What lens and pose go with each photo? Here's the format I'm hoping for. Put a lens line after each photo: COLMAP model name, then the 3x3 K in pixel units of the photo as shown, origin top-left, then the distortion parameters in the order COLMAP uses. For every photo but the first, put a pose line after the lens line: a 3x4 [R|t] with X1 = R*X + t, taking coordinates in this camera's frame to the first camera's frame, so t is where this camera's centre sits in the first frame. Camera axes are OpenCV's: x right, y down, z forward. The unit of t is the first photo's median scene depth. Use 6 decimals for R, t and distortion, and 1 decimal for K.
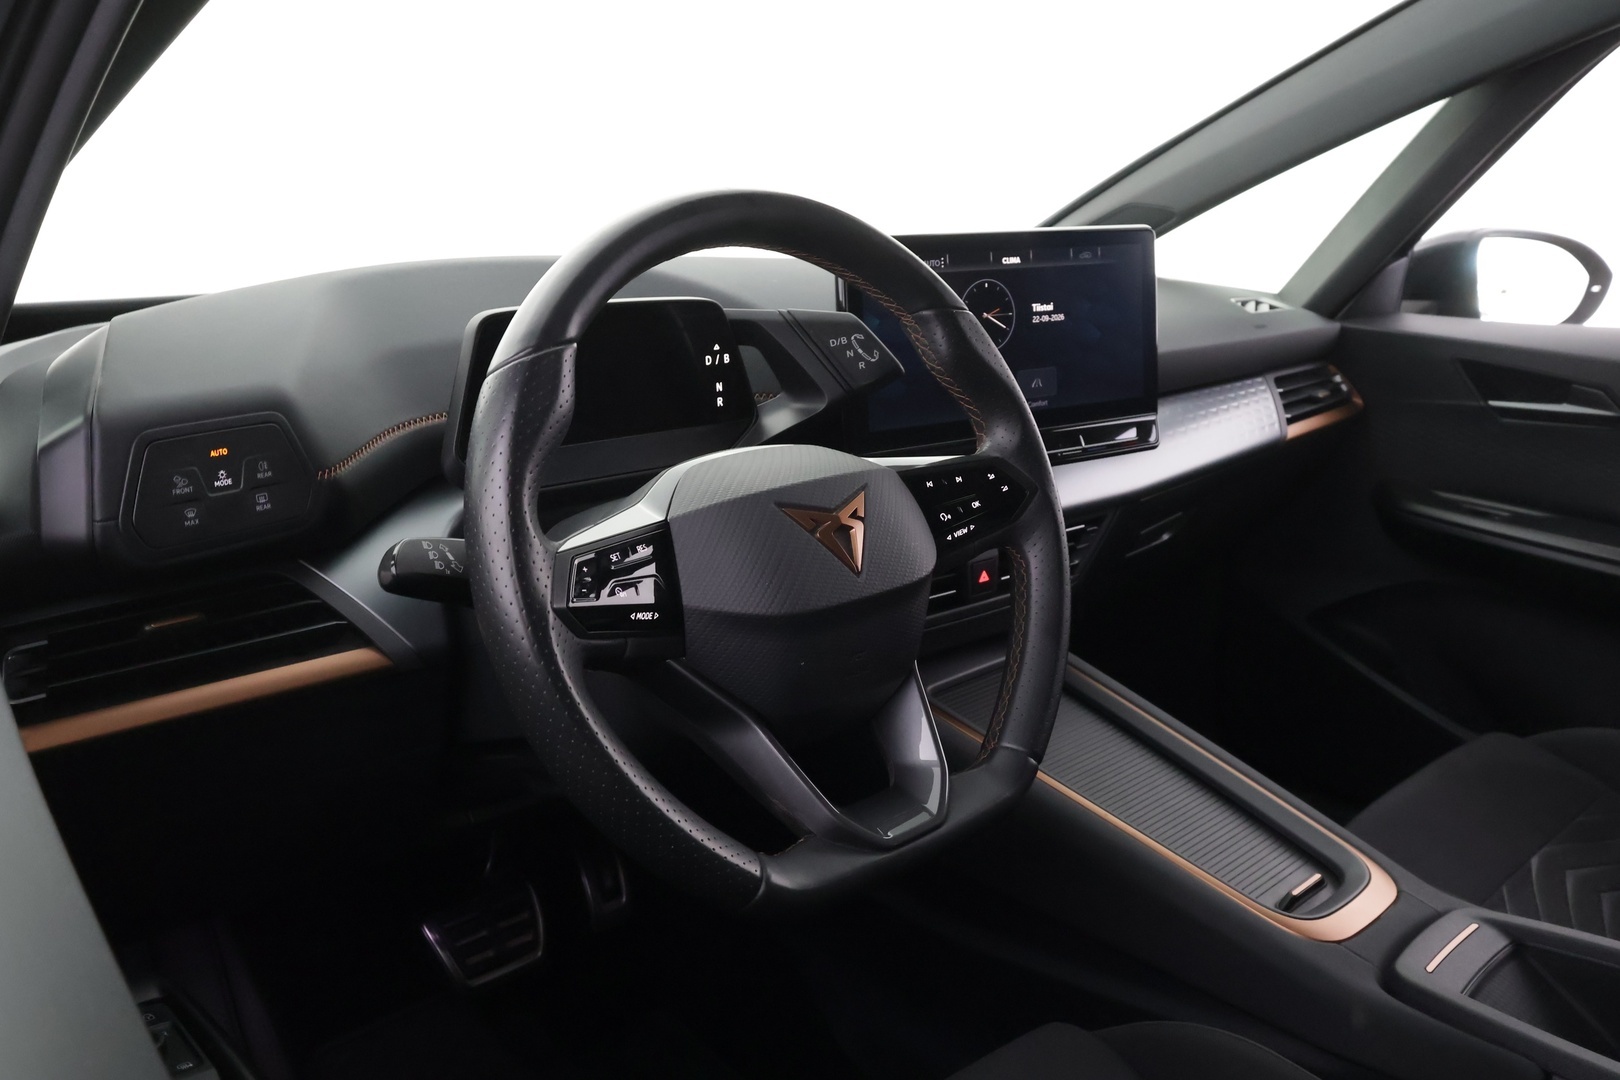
lens RADIAL K [[1283.2, 0, 810.0], [0, 1283.2, 540.0], [0, 0, 1]] dist [0.005164, 0.001765]
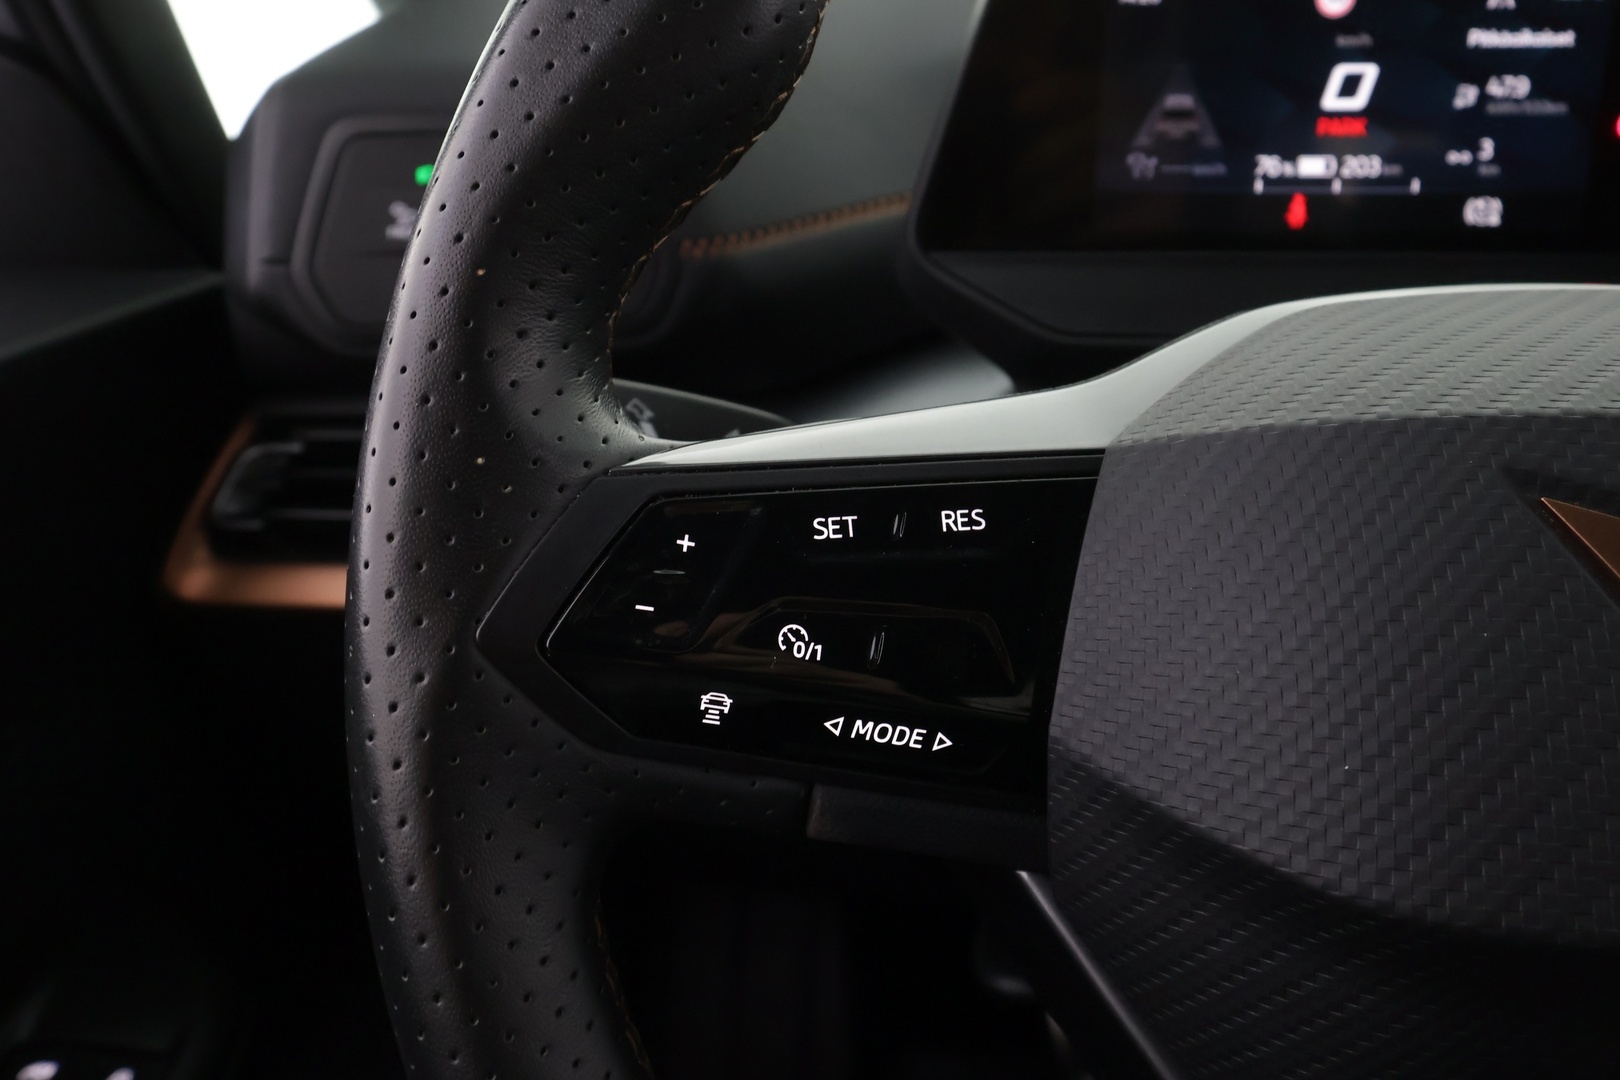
lens RADIAL K [[1283.2, 0, 810.0], [0, 1283.2, 540.0], [0, 0, 1]] dist [0.005164, 0.001765]
pose [[0.695558, 0.244177, -0.675705, 0.039789], [-0.184623, 0.969641, 0.160348, -0.023143], [0.694344, 0.013219, 0.719522, 0.546251]]
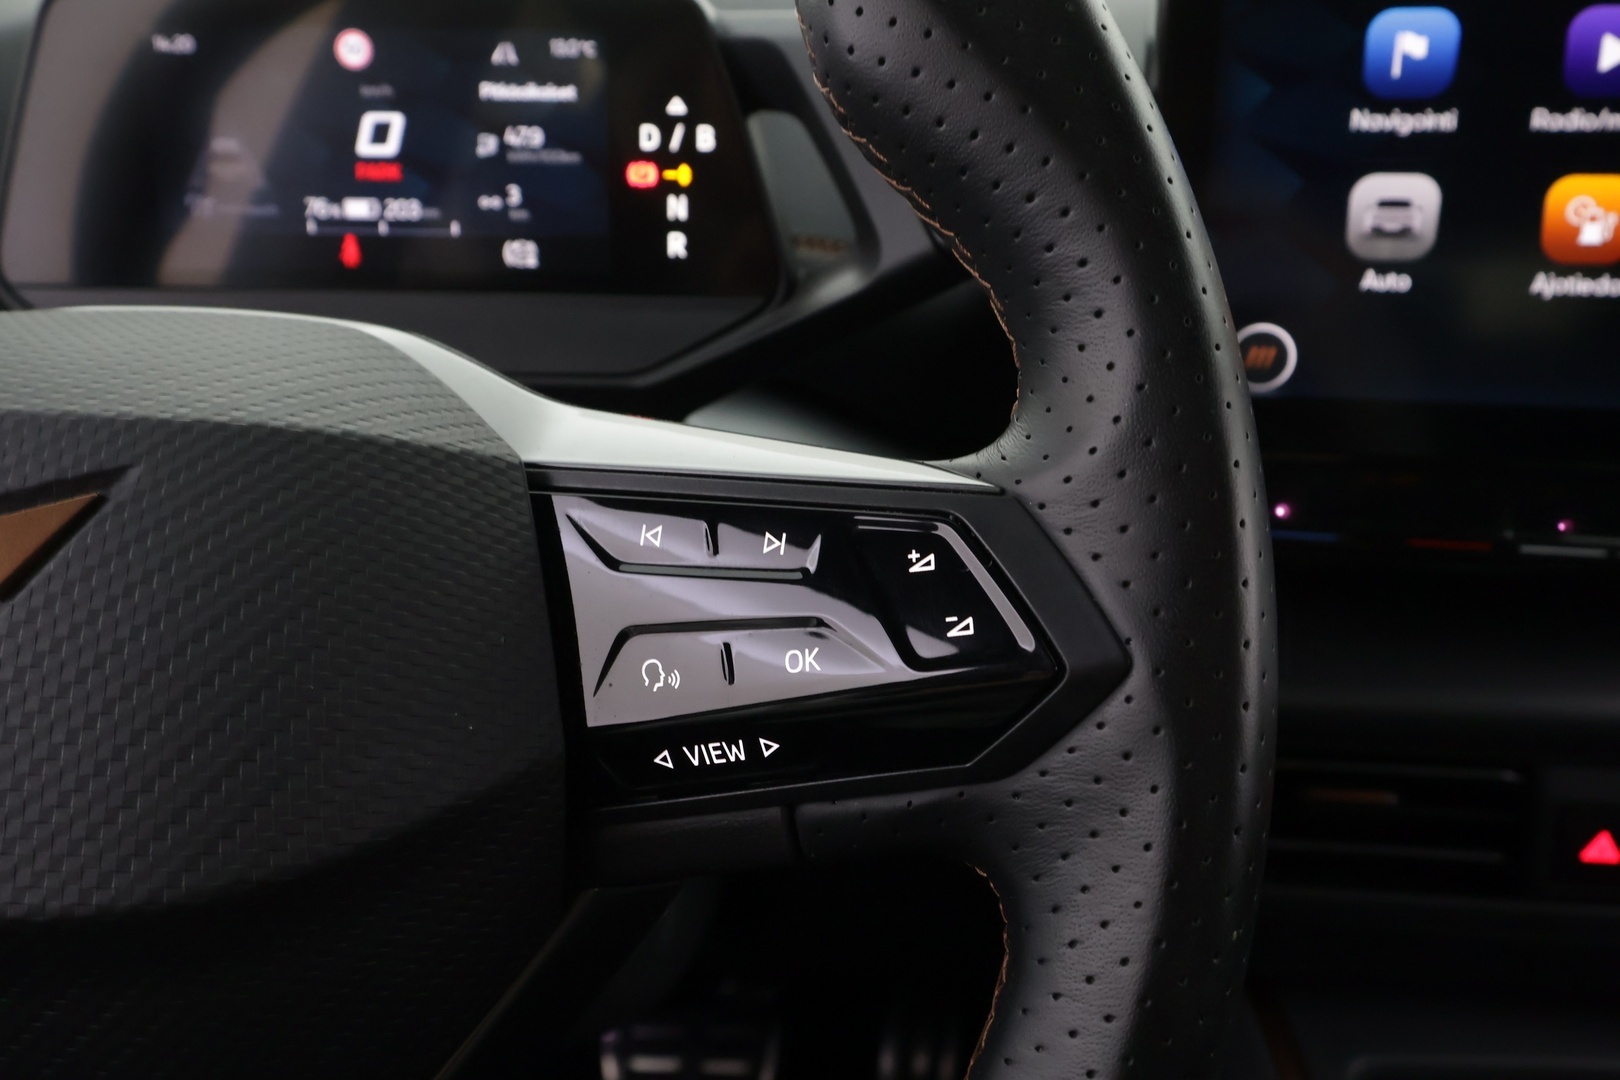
lens RADIAL K [[1283.2, 0, 810.0], [0, 1283.2, 540.0], [0, 0, 1]] dist [0.005164, 0.001765]
pose [[0.721090, 0.211940, -0.659629, 0.252745], [-0.192186, 0.975890, 0.103462, -0.066596], [0.665652, 0.052166, 0.744436, 0.731696]]
